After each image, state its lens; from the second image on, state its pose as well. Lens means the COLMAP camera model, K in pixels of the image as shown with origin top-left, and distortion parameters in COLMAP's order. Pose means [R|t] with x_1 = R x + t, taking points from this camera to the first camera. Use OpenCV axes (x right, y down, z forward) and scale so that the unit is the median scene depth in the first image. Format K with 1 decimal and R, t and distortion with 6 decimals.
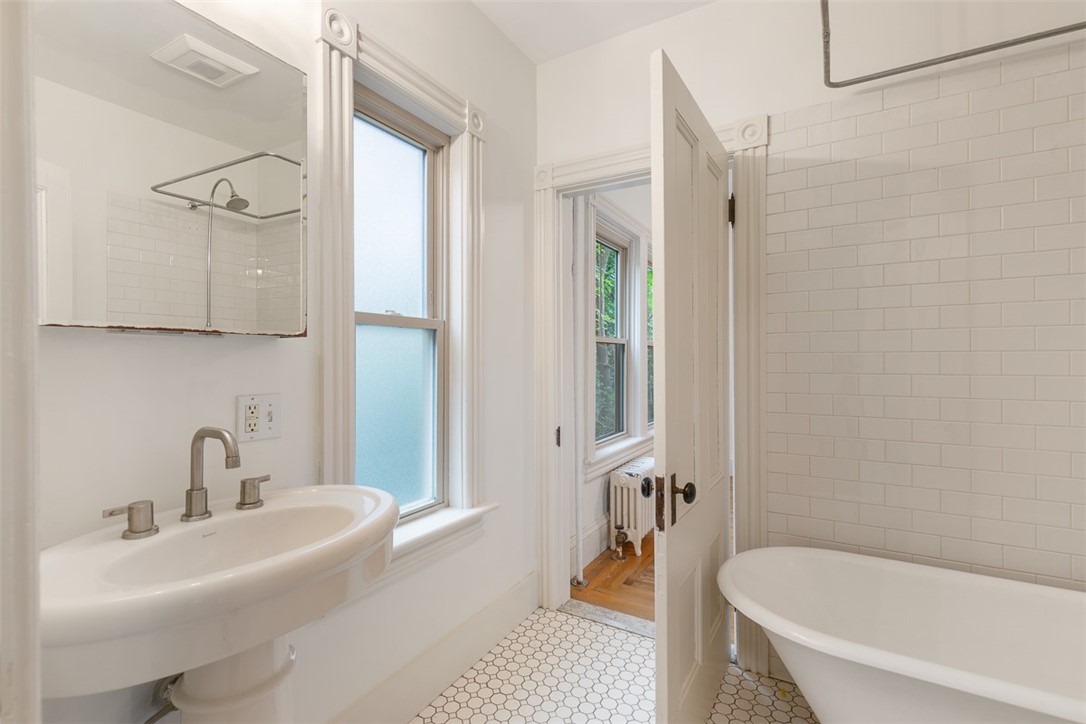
lens RADIAL K [[493.1, 0, 540.5], [0, 493.1, 357.9], [0, 0, 1]] dist [0.000053, -0.000233]
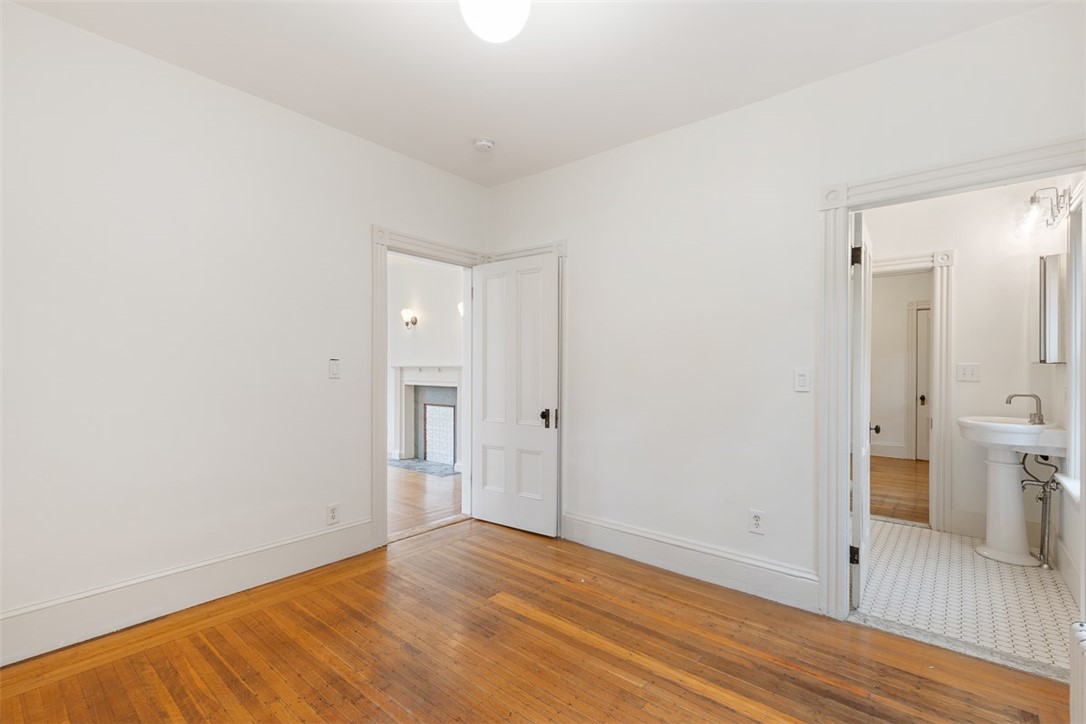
lens RADIAL K [[503.7, 0, 546.4], [0, 503.7, 363.6], [0, 0, 1]] dist [0.007094, 0.000290]
pose [[-0.987114, 0.000329, 0.160020, 0.774433], [-0.000729, 0.999978, -0.006557, -0.009420], [-0.160019, -0.006589, -0.987092, 1.955360]]
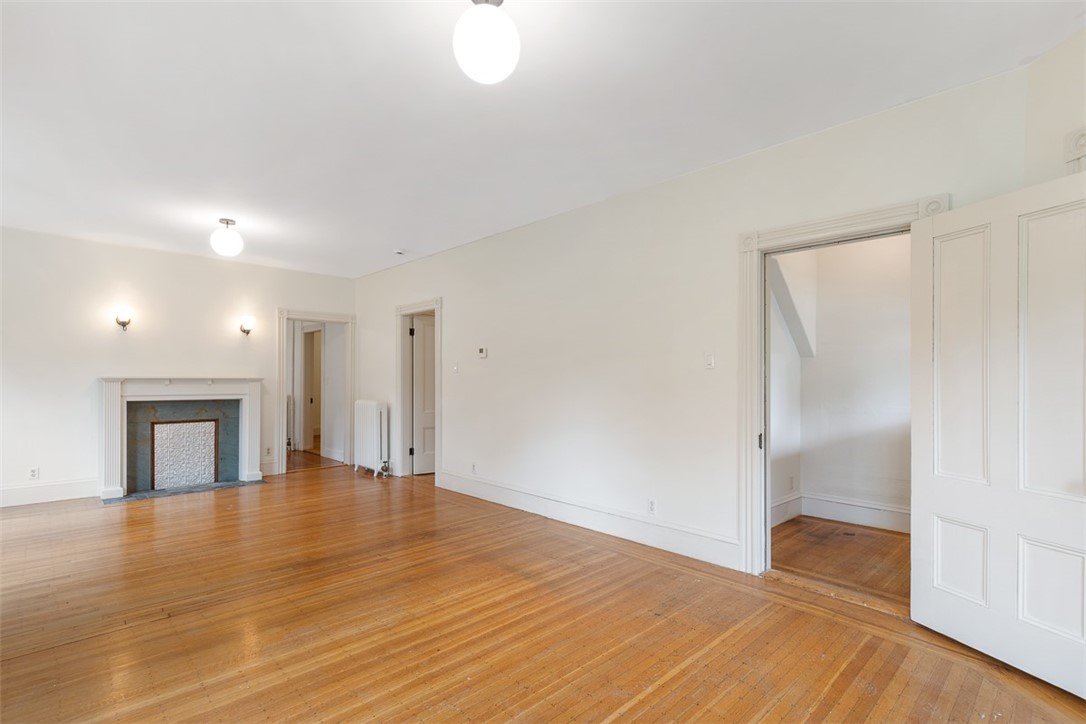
lens RADIAL K [[510.0, 0, 551.4], [0, 510.0, 380.4], [0, 0, 1]] dist [0.008922, -0.000979]
pose [[-0.256729, 0.003293, -0.966478, 3.609809], [-0.001713, 0.999991, 0.003862, -0.013989], [0.966482, 0.002647, -0.256721, 1.713322]]
